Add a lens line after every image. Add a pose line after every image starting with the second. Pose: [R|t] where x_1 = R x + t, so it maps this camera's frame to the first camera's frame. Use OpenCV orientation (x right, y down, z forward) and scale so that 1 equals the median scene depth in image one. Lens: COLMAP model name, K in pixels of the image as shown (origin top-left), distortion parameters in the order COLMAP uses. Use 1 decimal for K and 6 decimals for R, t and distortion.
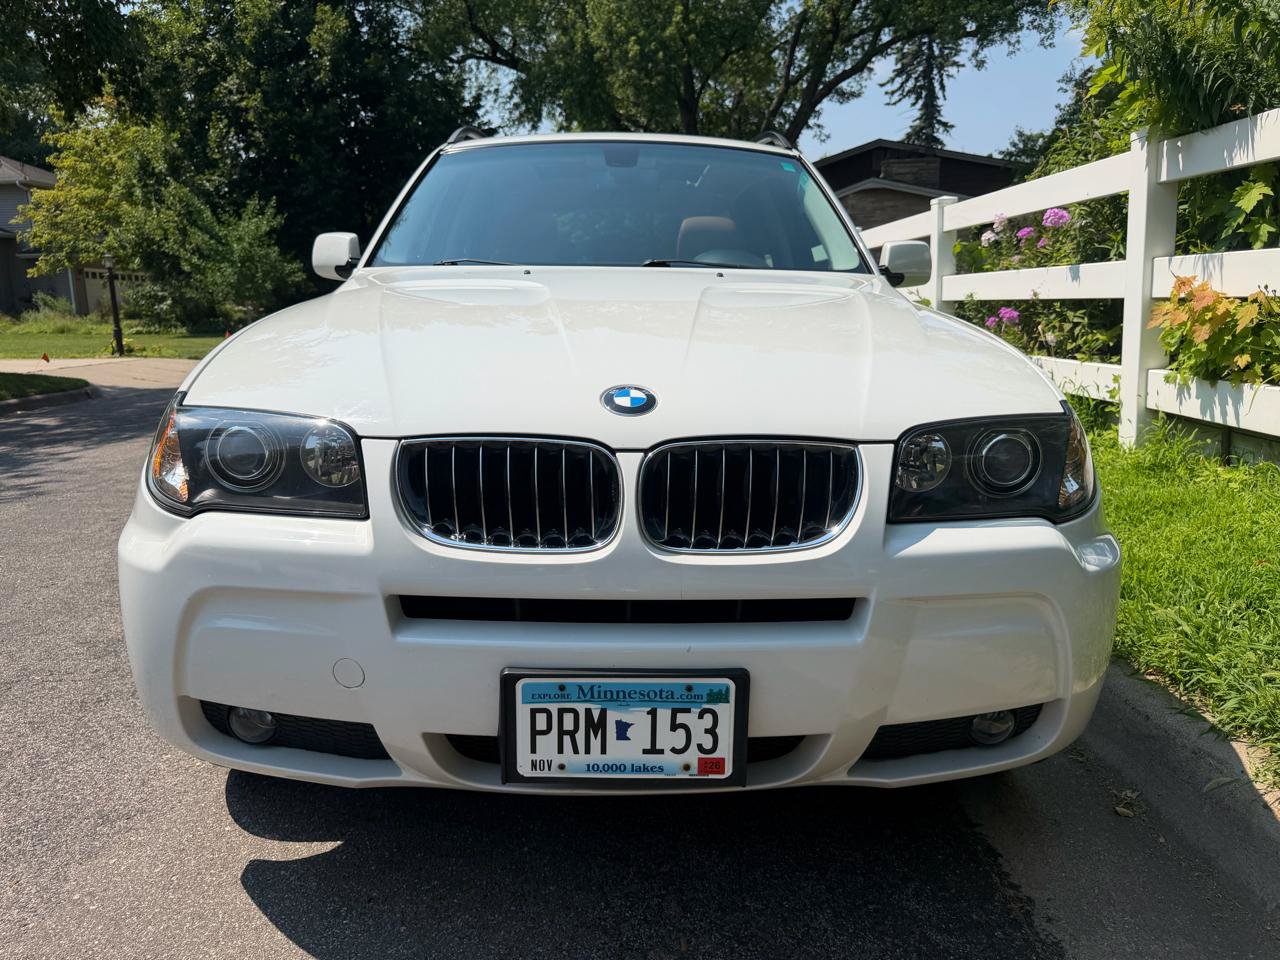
lens RADIAL K [[907.1, 0, 639.4], [0, 907.1, 475.5], [0, 0, 1]] dist [0.009718, -0.013421]
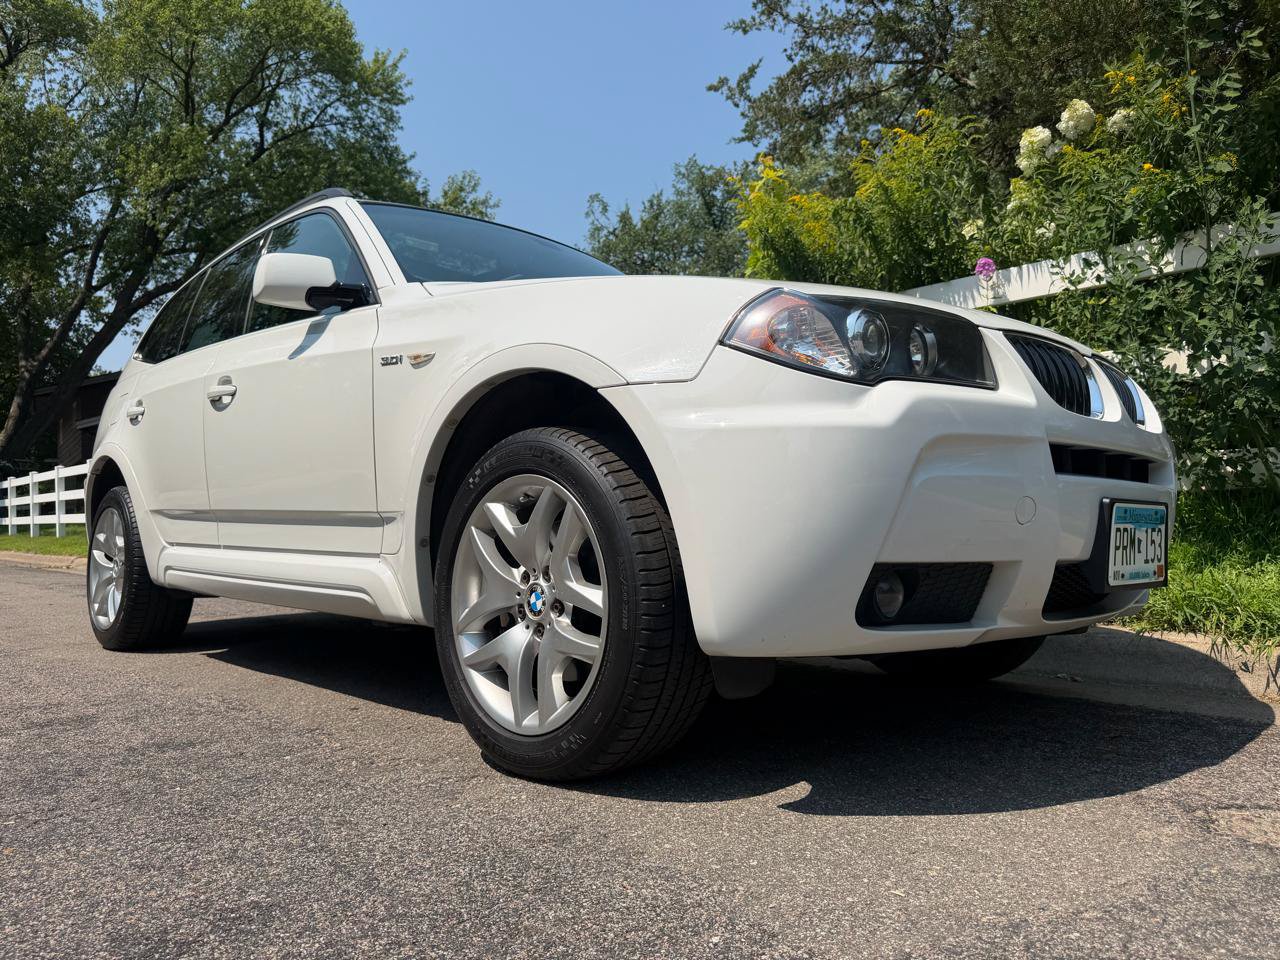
lens RADIAL K [[907.1, 0, 631.6], [0, 907.1, 475.8], [0, 0, 1]] dist [0.009718, -0.013421]
pose [[0.743088, 0.029517, 0.668542, -1.158818], [0.134210, 0.972156, -0.192096, 0.257508], [-0.655597, 0.232469, 0.718436, 0.366420]]
